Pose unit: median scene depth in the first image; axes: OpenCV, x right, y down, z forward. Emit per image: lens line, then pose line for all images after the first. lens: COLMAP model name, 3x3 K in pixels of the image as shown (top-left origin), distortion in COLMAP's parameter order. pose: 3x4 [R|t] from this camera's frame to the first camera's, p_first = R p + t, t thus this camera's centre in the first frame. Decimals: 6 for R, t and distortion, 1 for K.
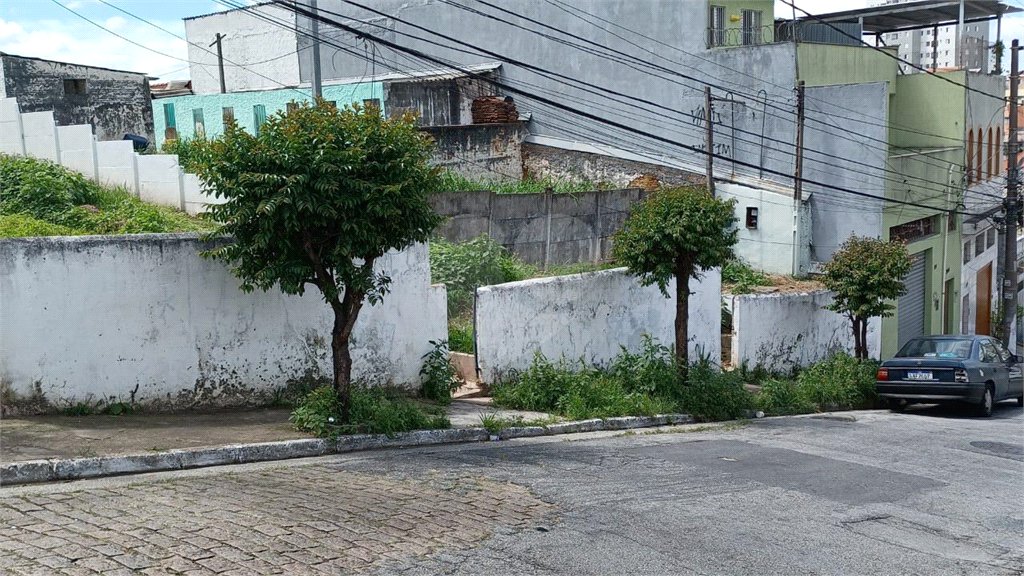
lens RADIAL K [[935.0, 0, 512.0], [0, 935.0, 288.0], [0, 0, 1]] dist [0.073153, -0.005264]
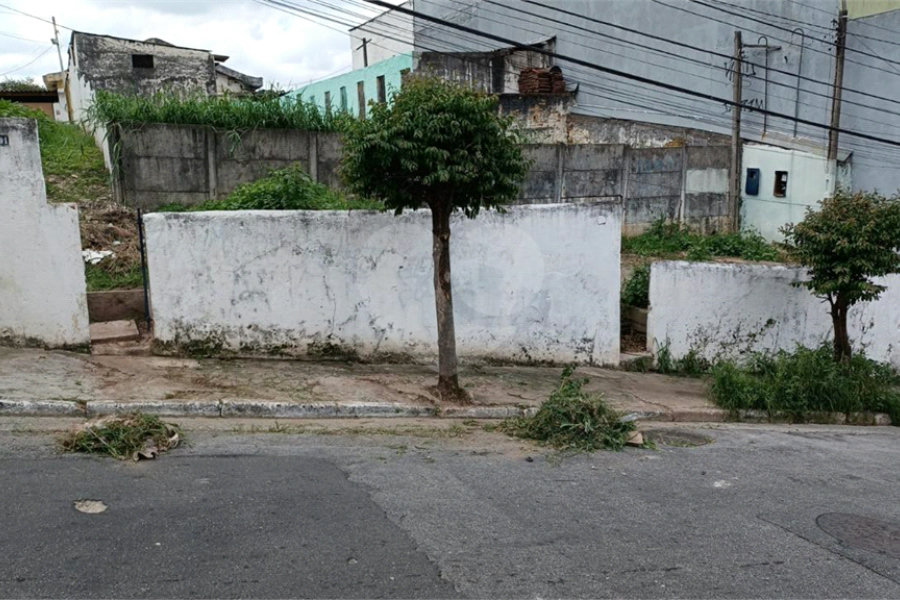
lens RADIAL K [[734.8, 0, 450.0], [0, 734.8, 300.0], [0, 0, 1]] dist [0.042191, -0.010109]
pose [[0.939202, 0.065871, -0.336987, 0.211810], [-0.053068, 0.997481, 0.047073, 0.015016], [0.339239, -0.026328, 0.940332, 0.267374]]
